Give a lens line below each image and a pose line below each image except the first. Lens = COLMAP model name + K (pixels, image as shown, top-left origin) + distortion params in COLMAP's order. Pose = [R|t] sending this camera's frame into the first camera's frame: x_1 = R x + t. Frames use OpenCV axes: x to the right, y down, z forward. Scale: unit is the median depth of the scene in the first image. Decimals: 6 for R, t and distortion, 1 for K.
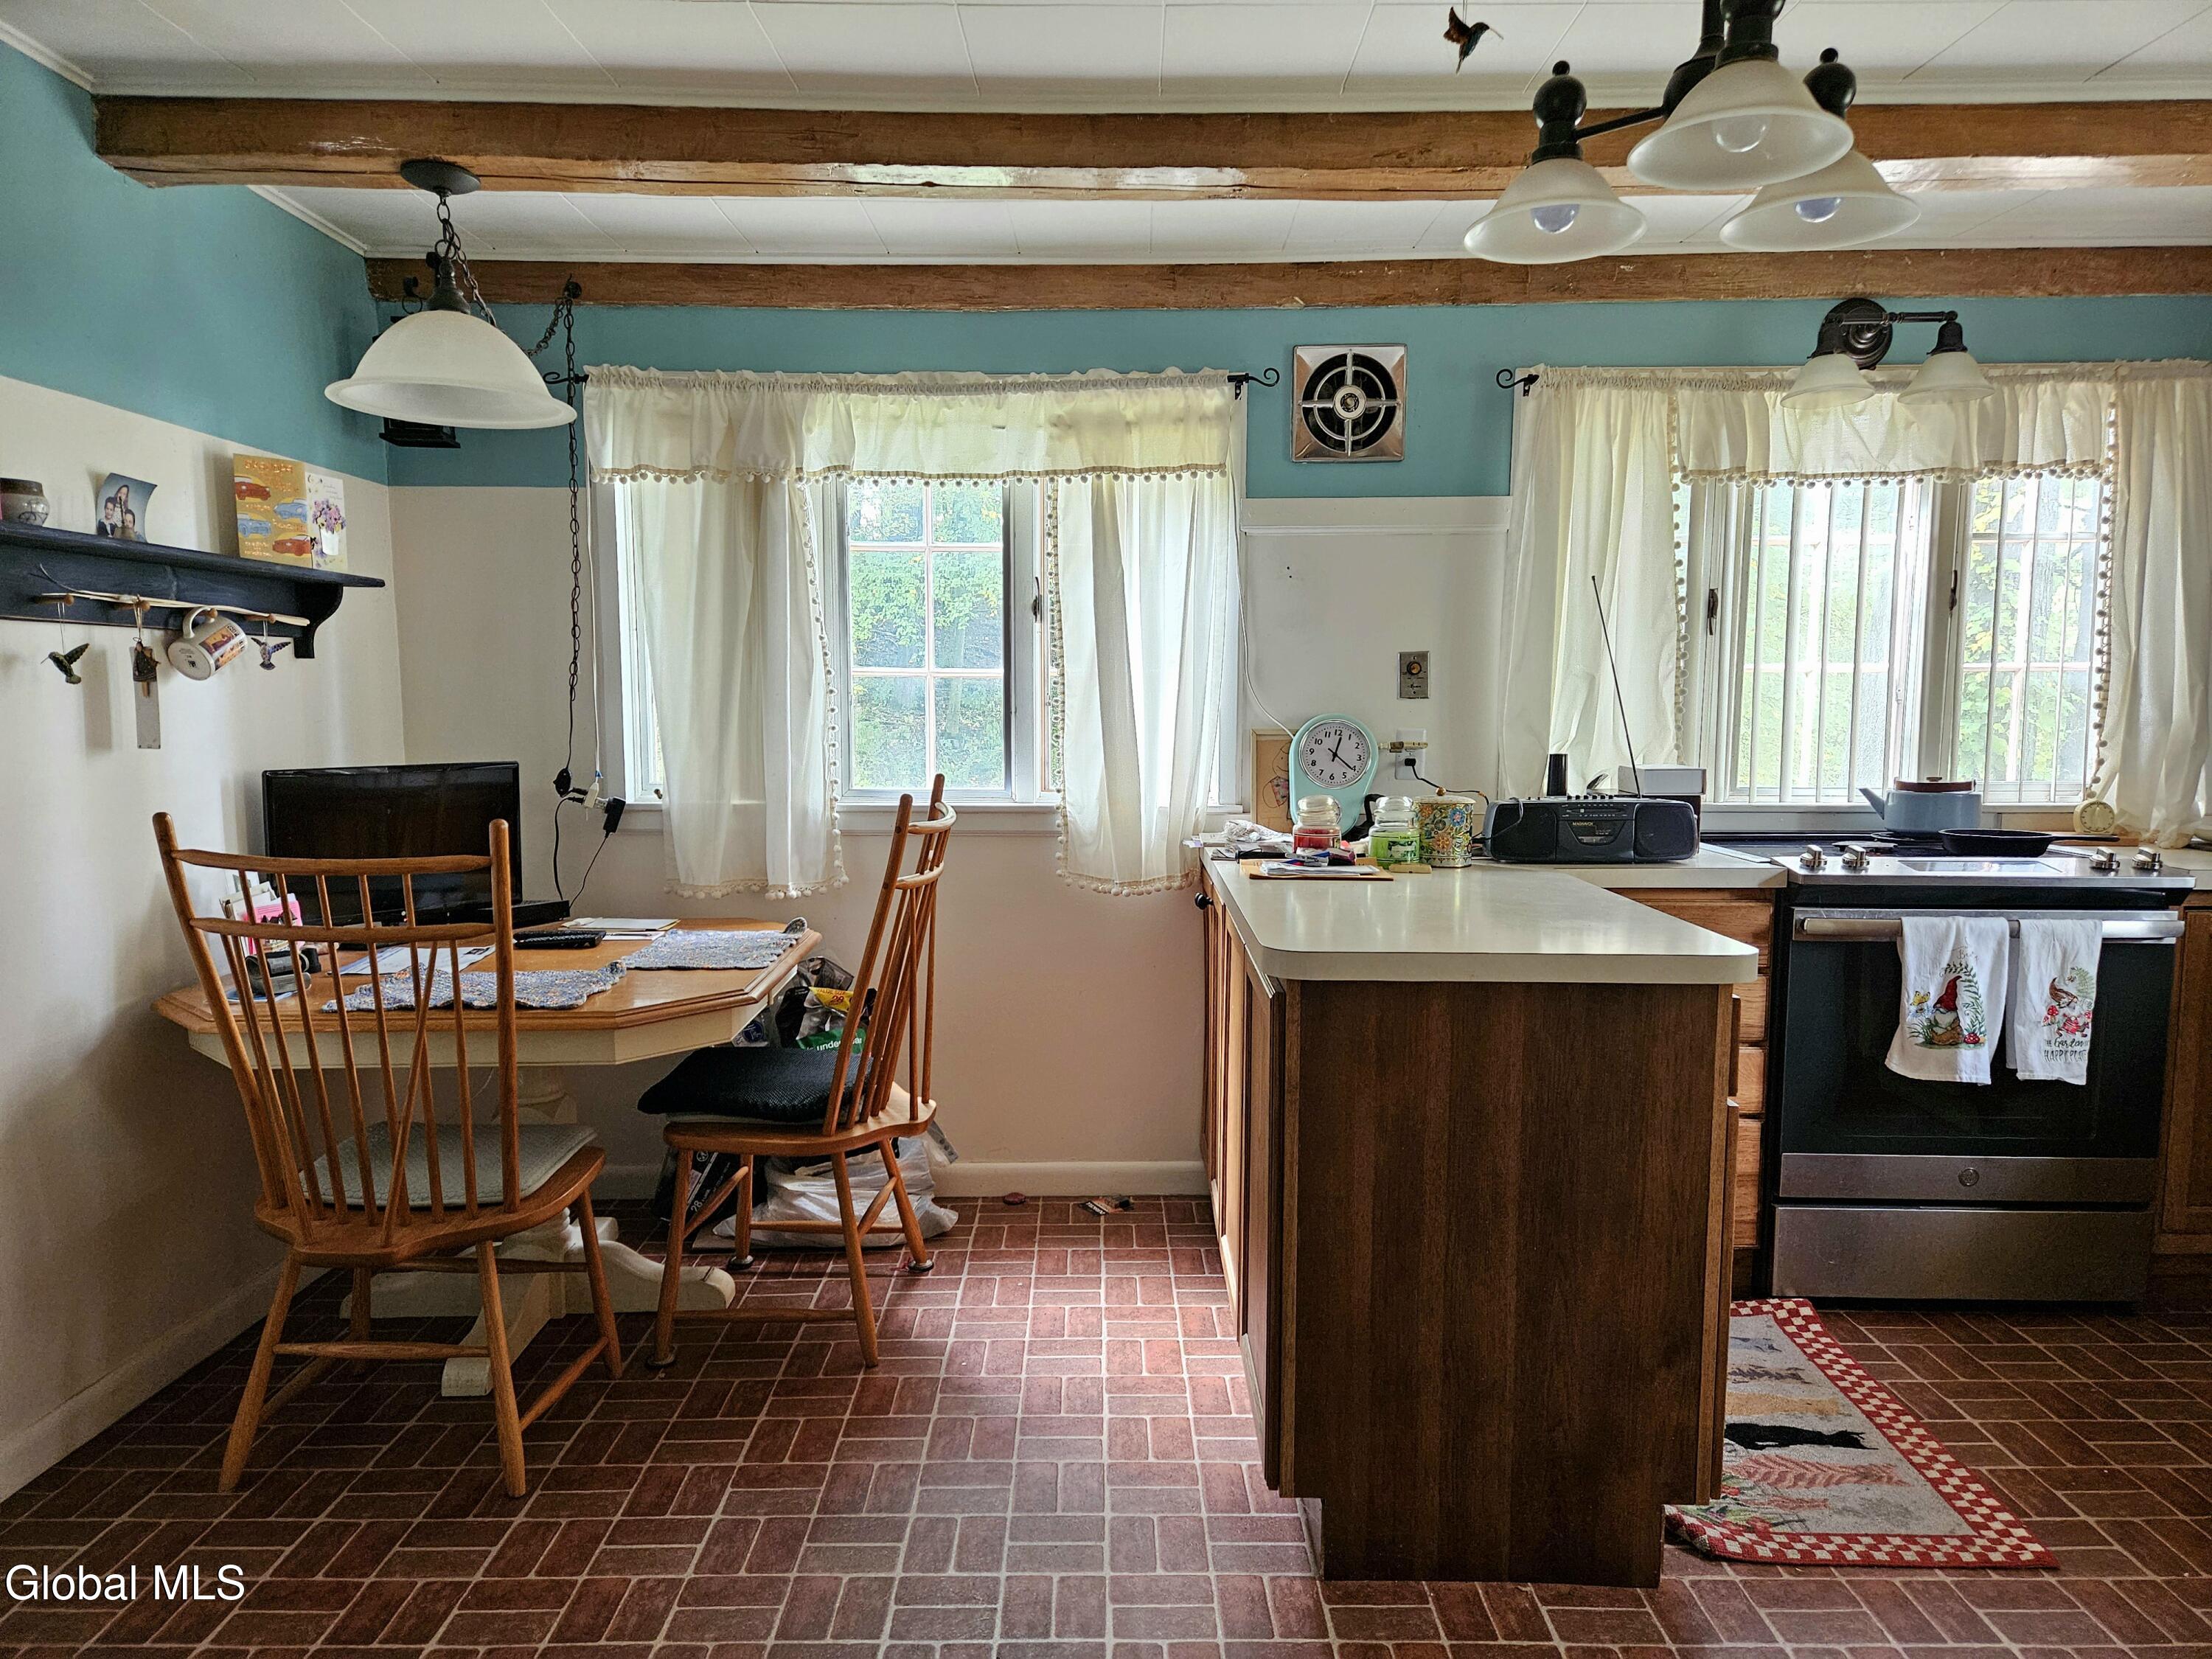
lens RADIAL K [[1512.2, 0, 1106.0], [0, 1512.2, 829.5], [0, 0, 1]] dist [0.068343, -0.003462]
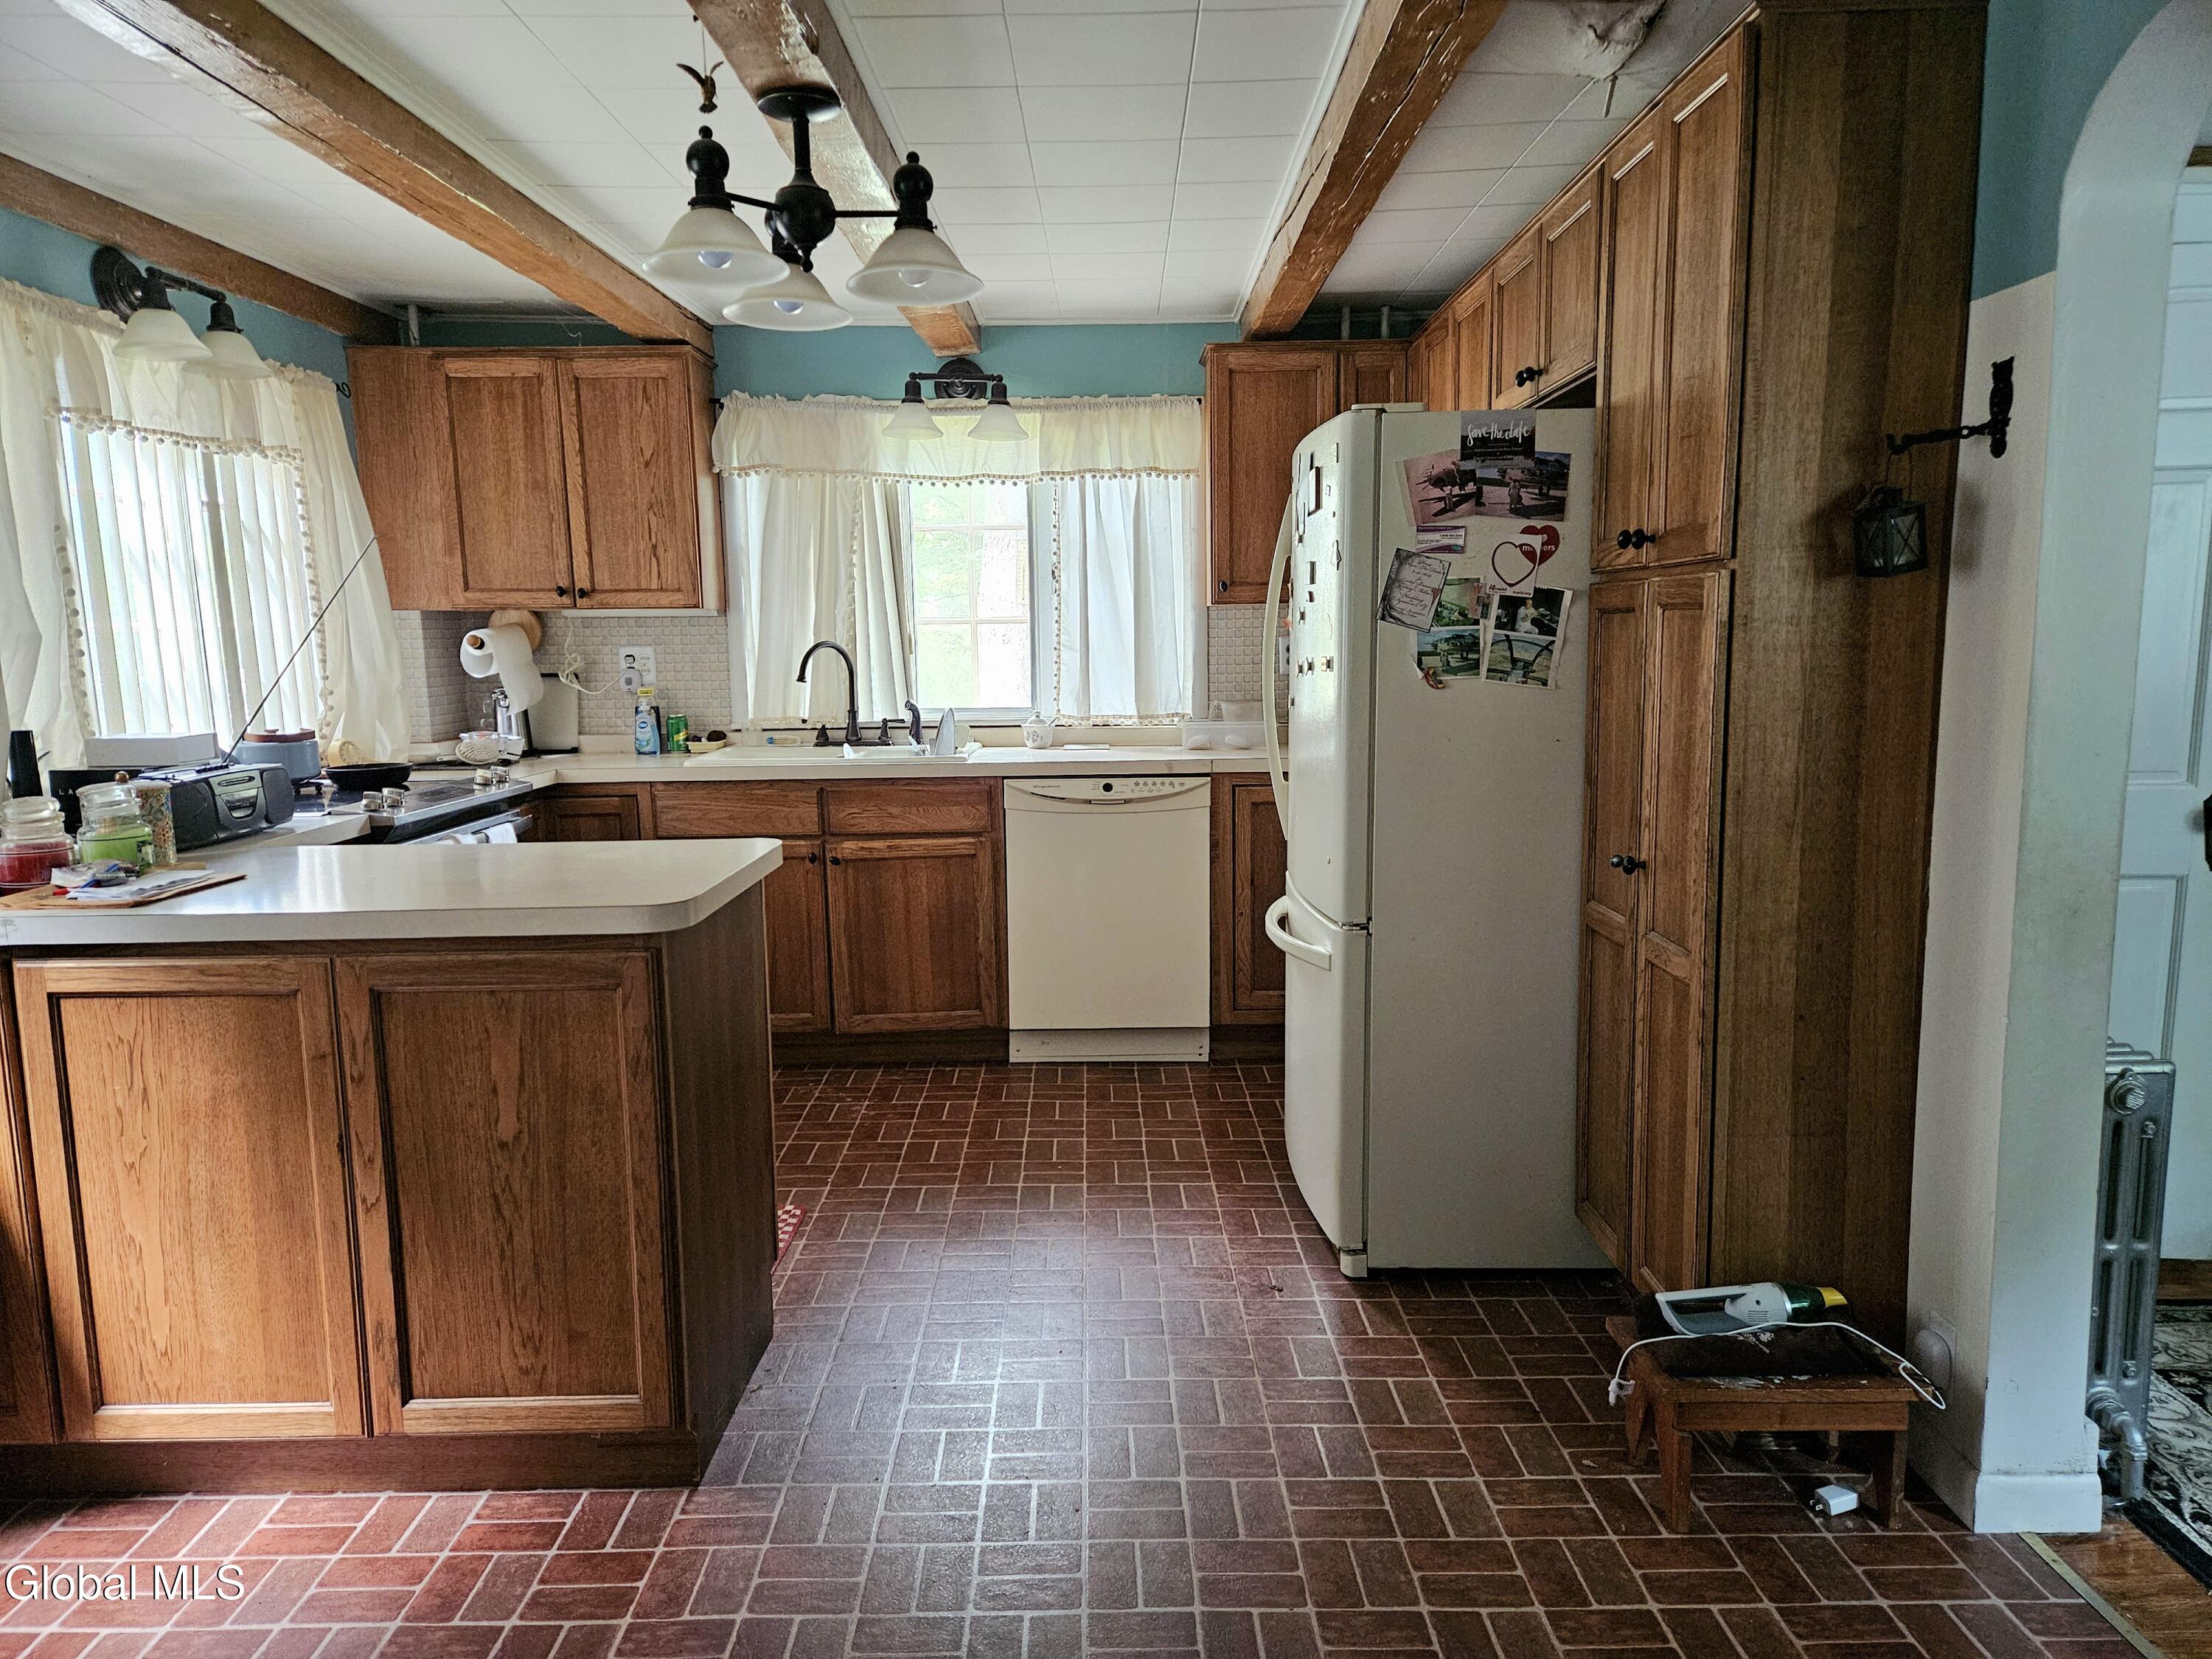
lens RADIAL K [[1512.2, 0, 1106.0], [0, 1512.2, 829.5], [0, 0, 1]] dist [0.068343, -0.003462]
pose [[0.007911, -0.133381, 0.991033, -0.543060], [0.113718, 0.984755, 0.131628, -0.041502], [-0.993482, 0.111657, 0.022958, 0.404912]]
